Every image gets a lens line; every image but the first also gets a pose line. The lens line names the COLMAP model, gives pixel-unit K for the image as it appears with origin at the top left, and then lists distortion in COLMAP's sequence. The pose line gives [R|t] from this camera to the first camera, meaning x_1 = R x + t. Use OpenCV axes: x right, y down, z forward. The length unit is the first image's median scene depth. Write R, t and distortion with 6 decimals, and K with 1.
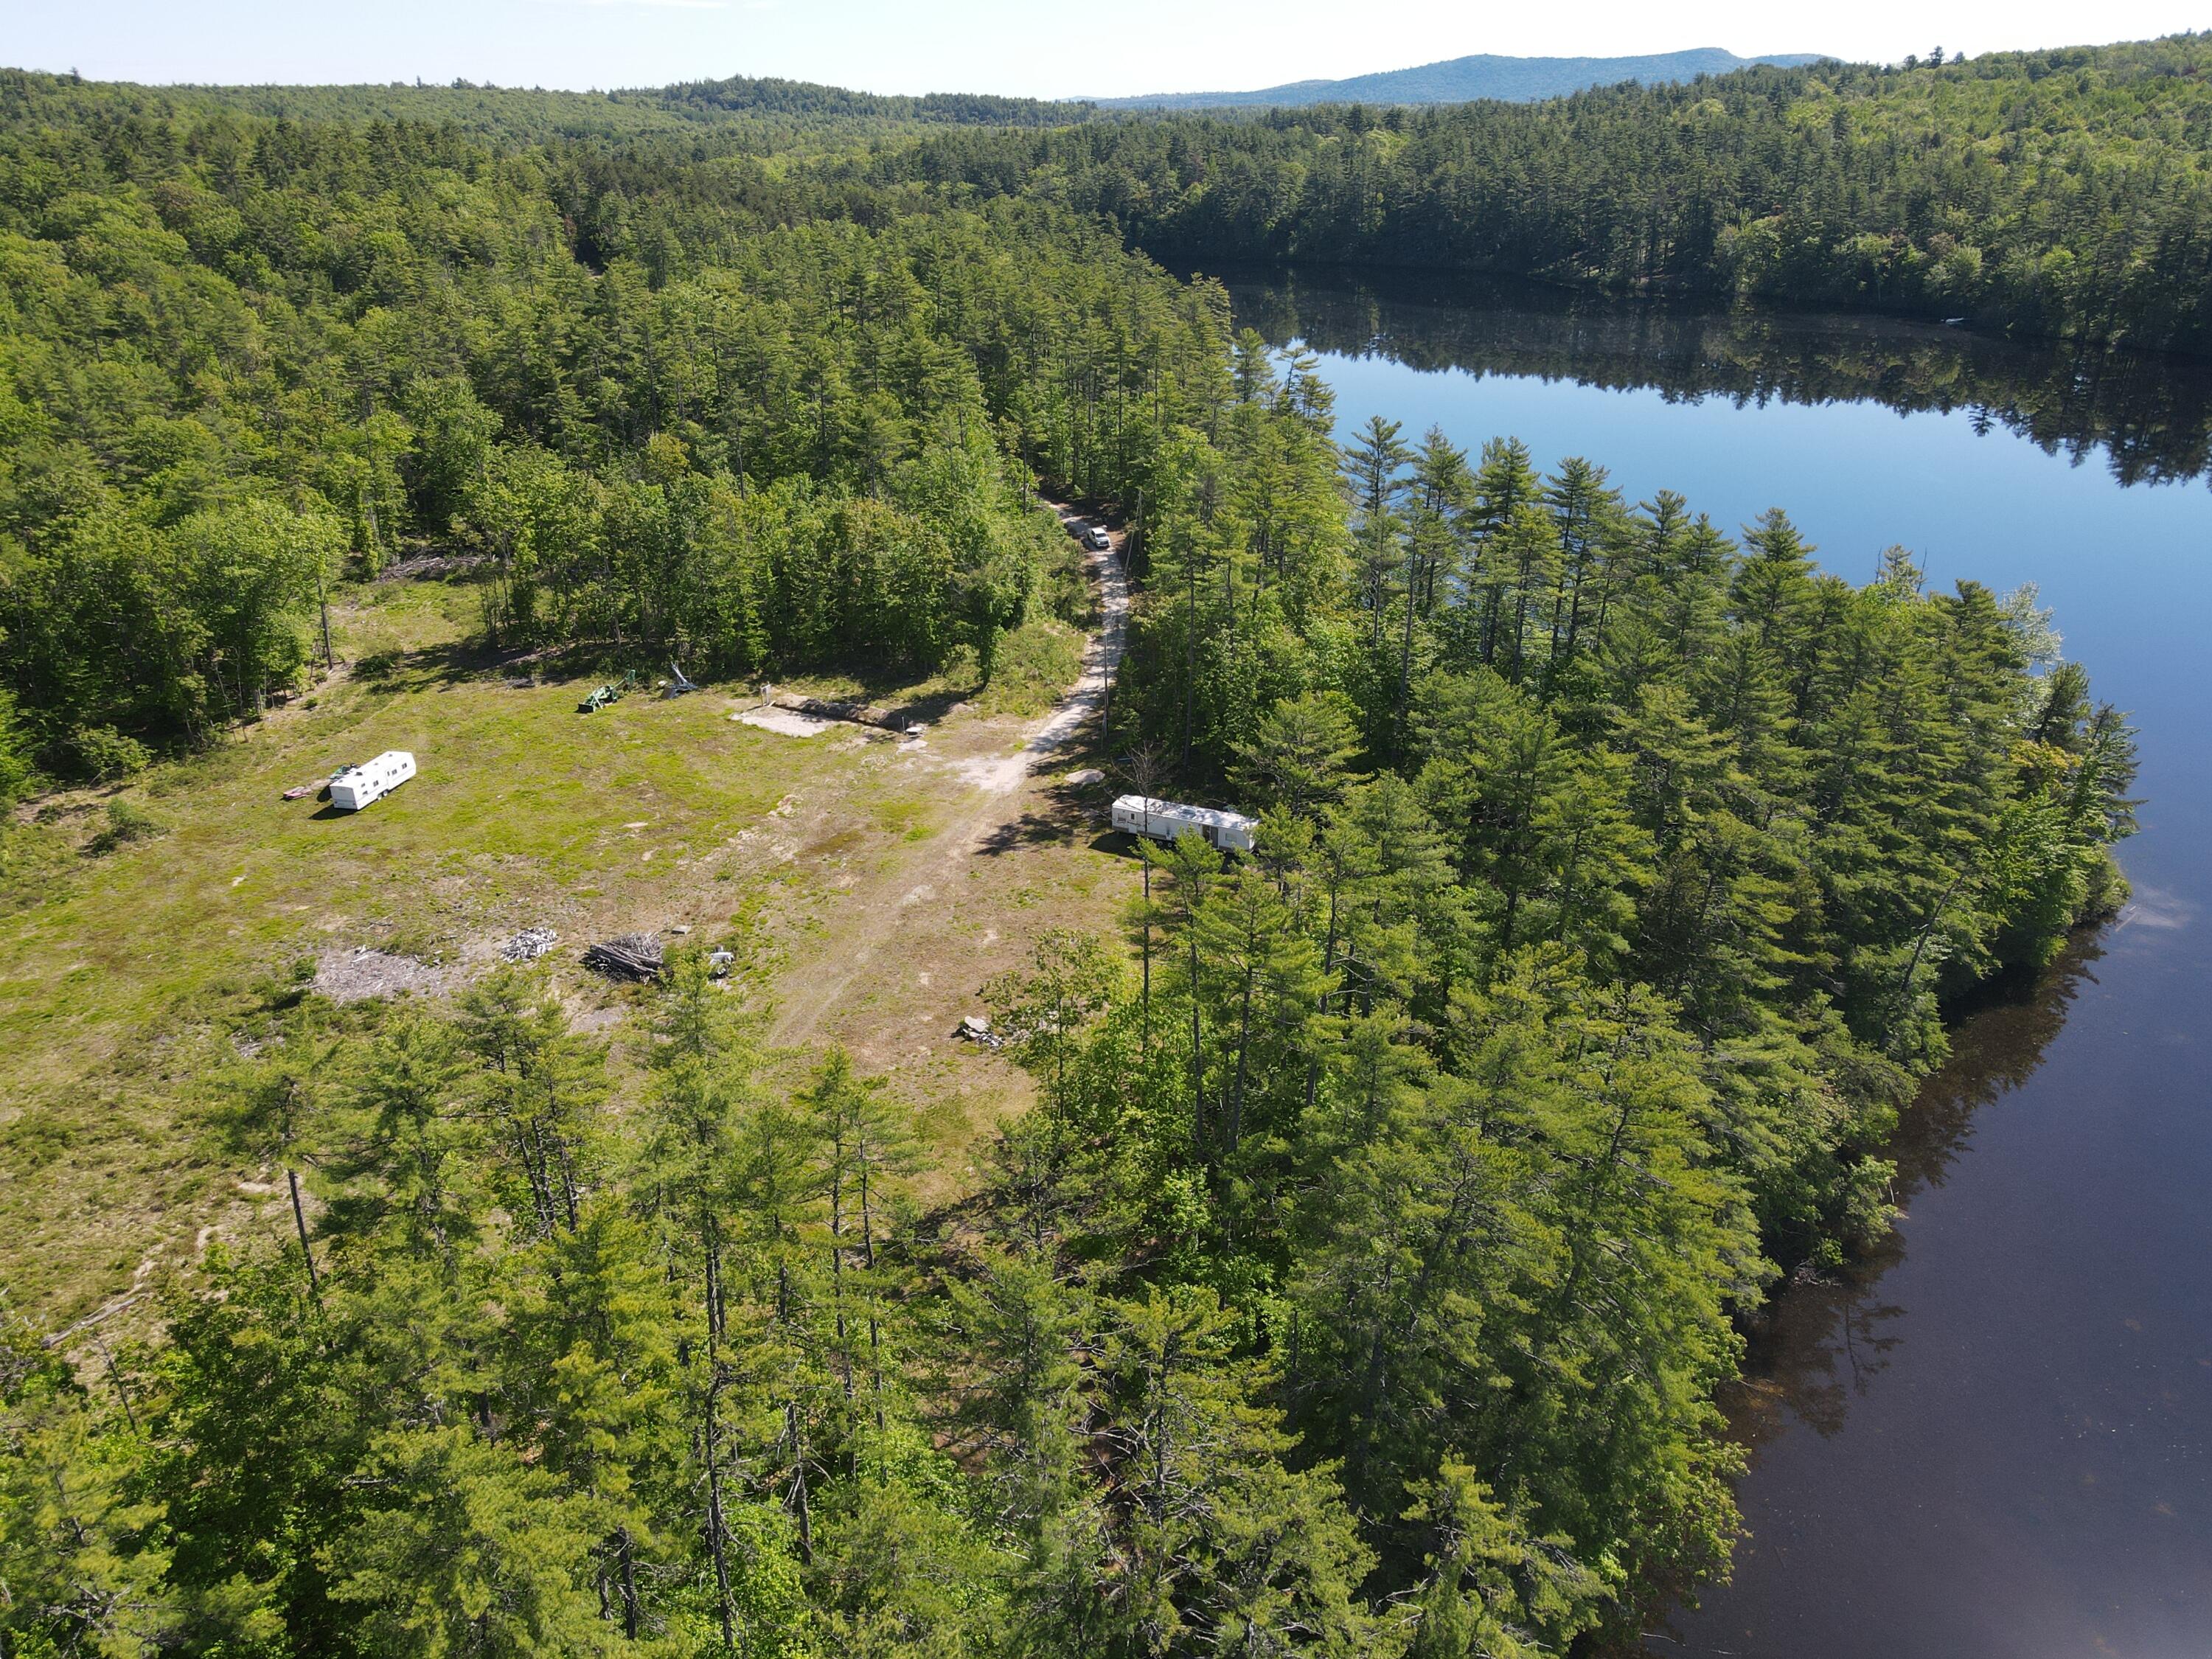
lens RADIAL K [[1627.0, 0, 1094.1], [0, 1627.0, 827.6], [0, 0, 1]] dist [0.010810, 0.014845]
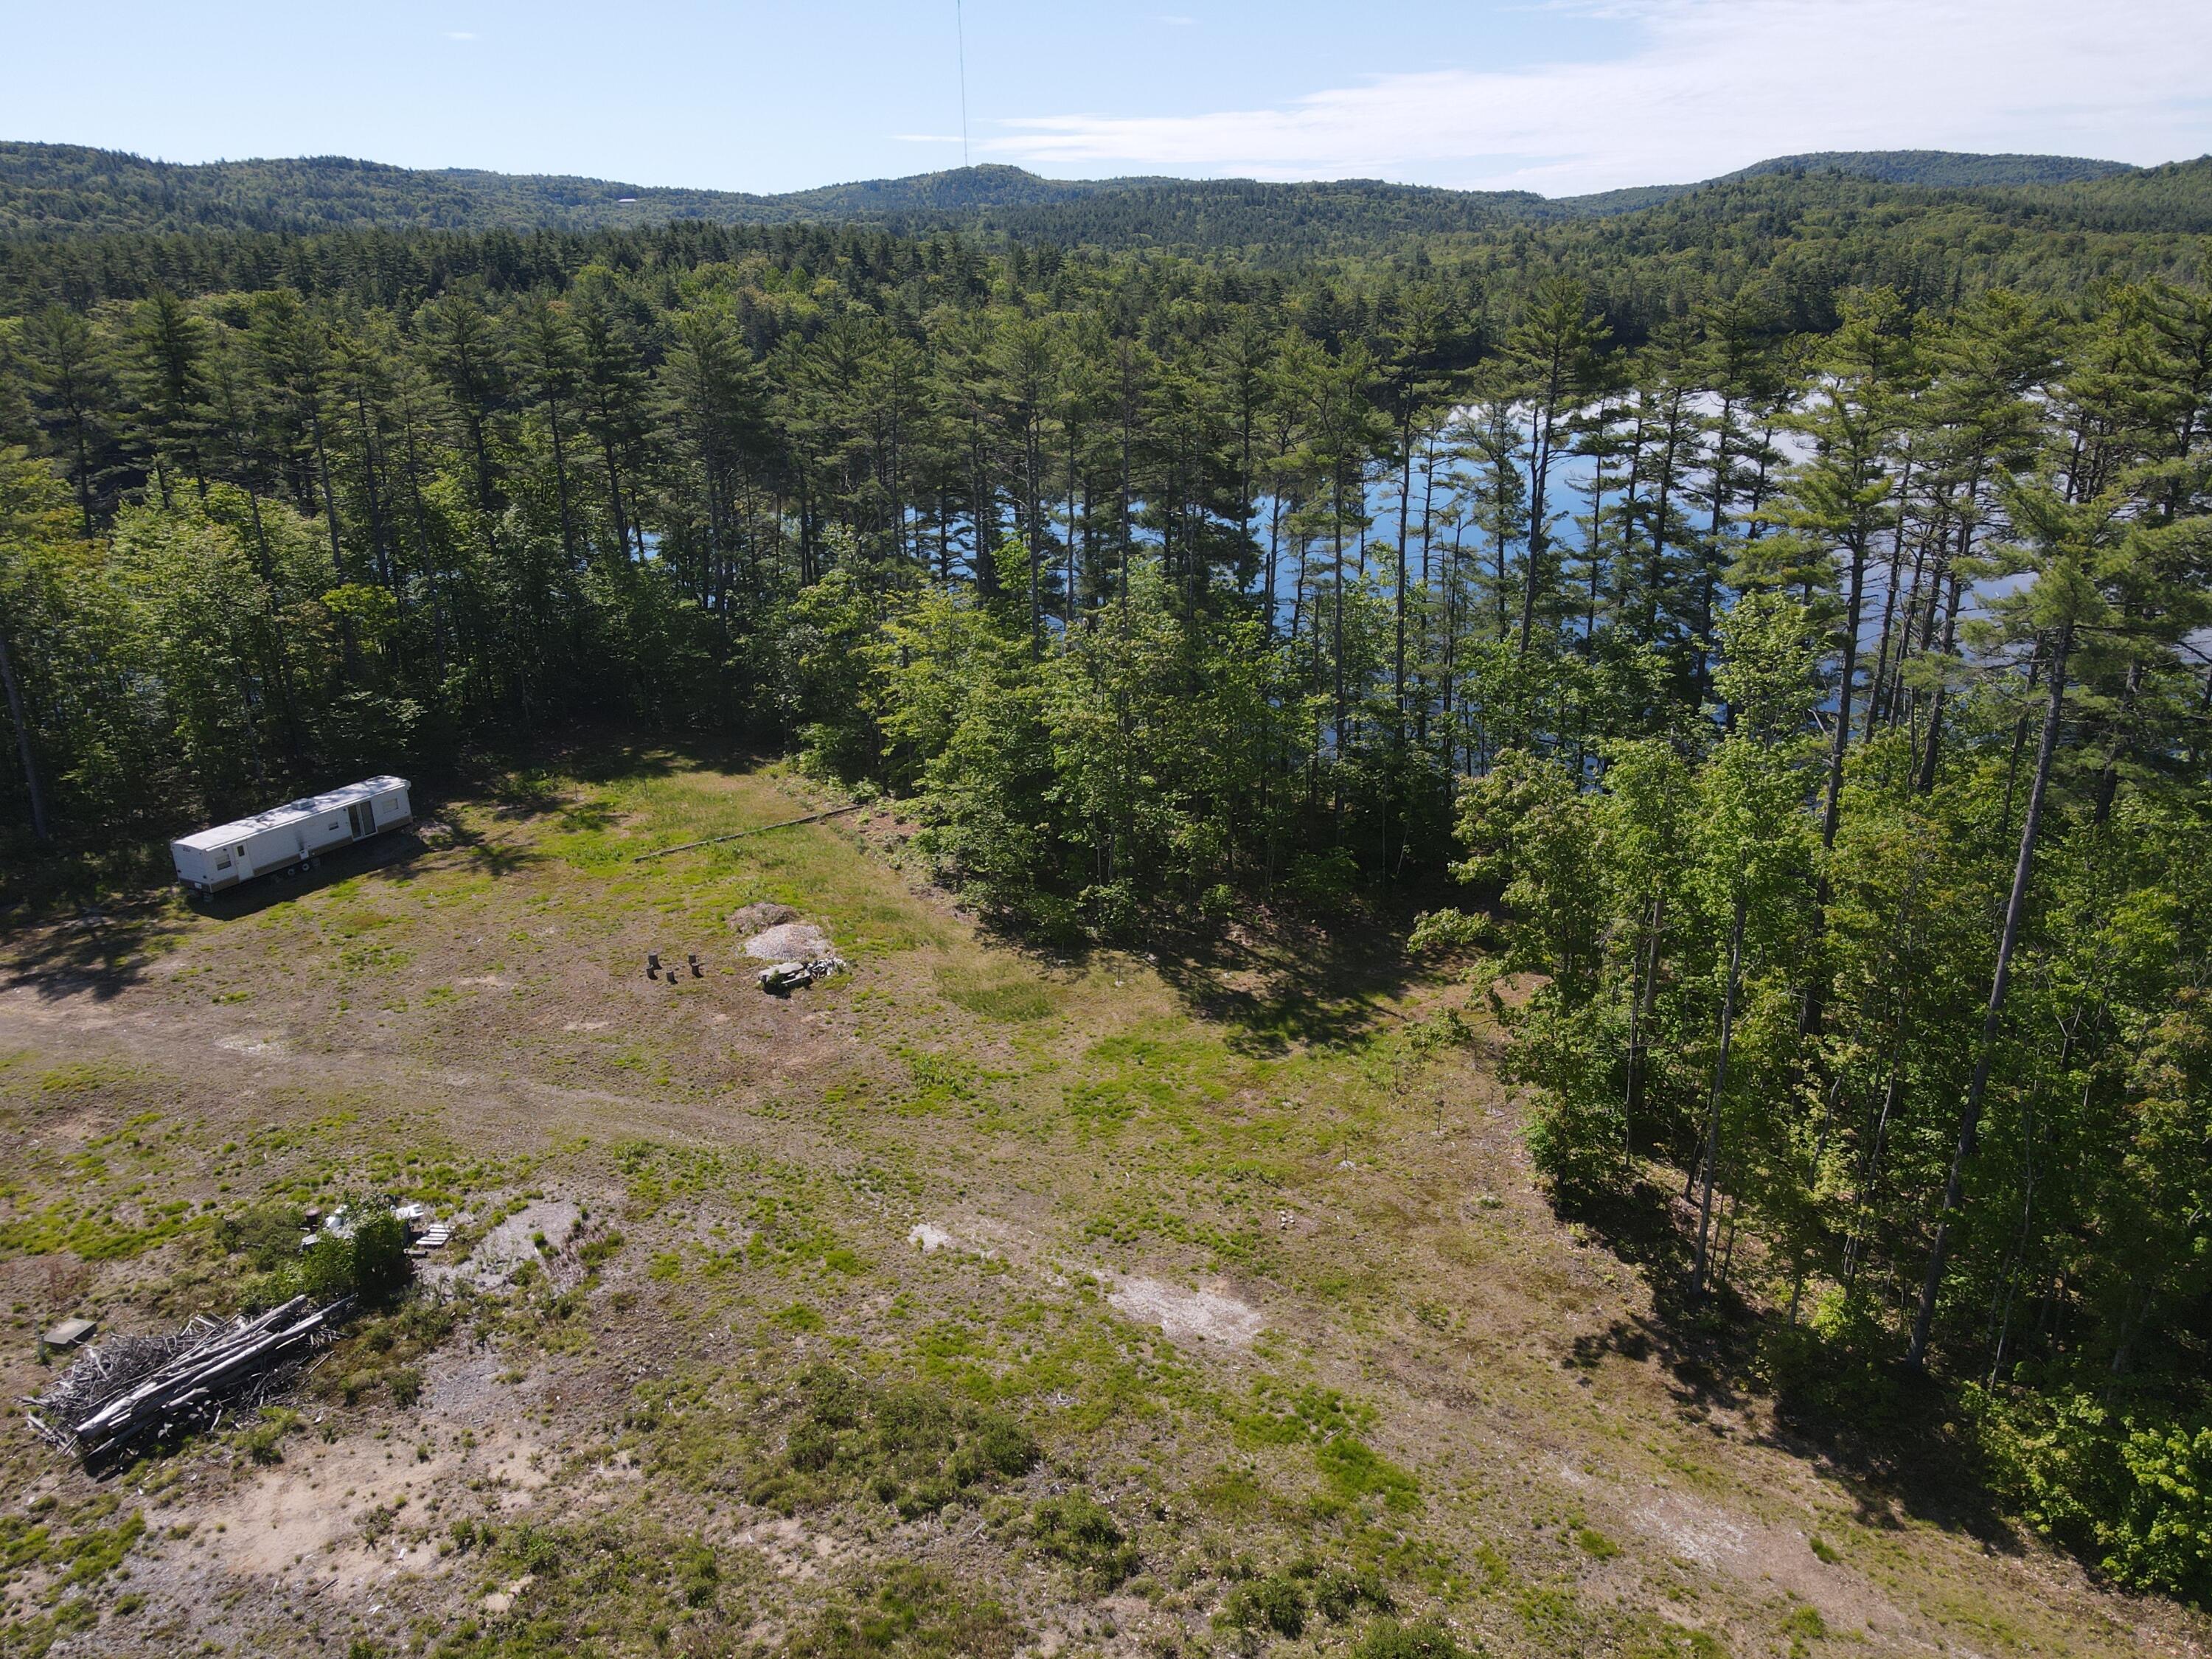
lens RADIAL K [[1627.0, 0, 1101.8], [0, 1627.0, 803.6], [0, 0, 1]] dist [0.010810, 0.014845]
pose [[0.028514, -0.295926, 0.954785, -0.419412], [0.429958, 0.865929, 0.255545, -0.030282], [-0.902398, 0.403231, 0.151927, 0.472809]]
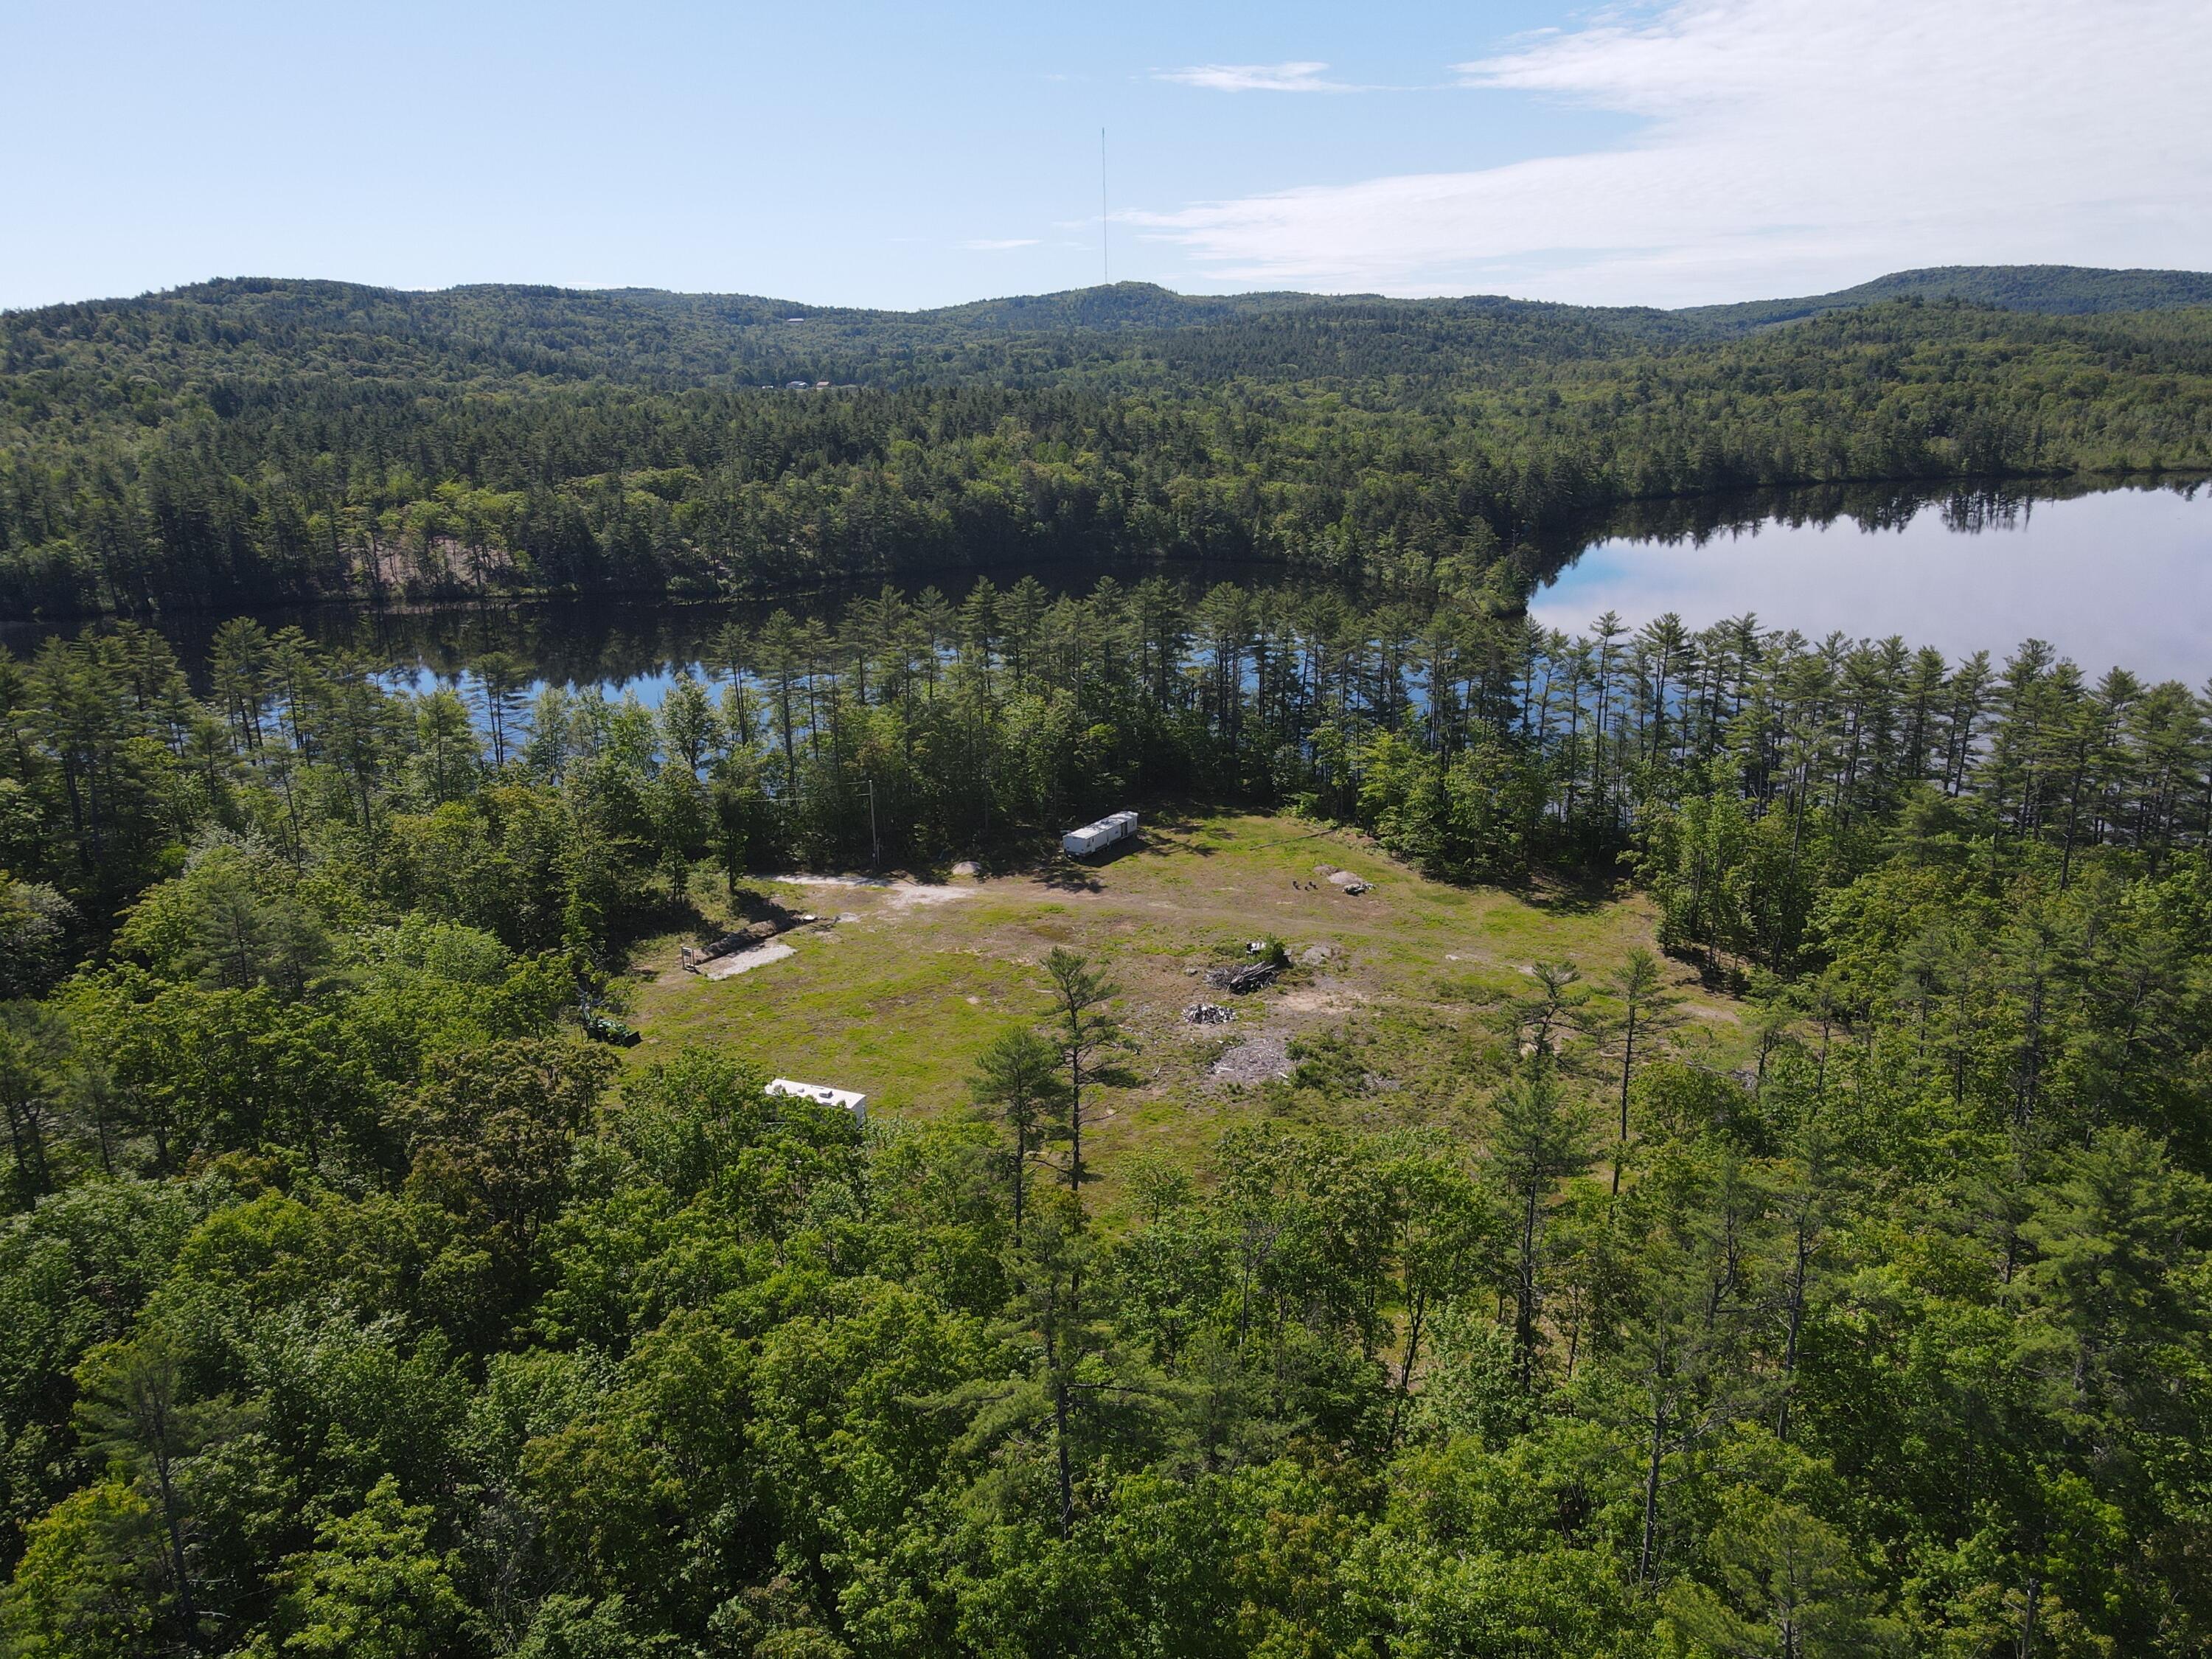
lens RADIAL K [[1627.0, 0, 1107.4], [0, 1627.0, 829.4], [0, 0, 1]] dist [0.010810, 0.014845]
pose [[0.095135, -0.255747, 0.962051, -1.037595], [0.425808, 0.884013, 0.192895, -0.219566], [-0.899798, 0.391298, 0.193000, 0.550571]]
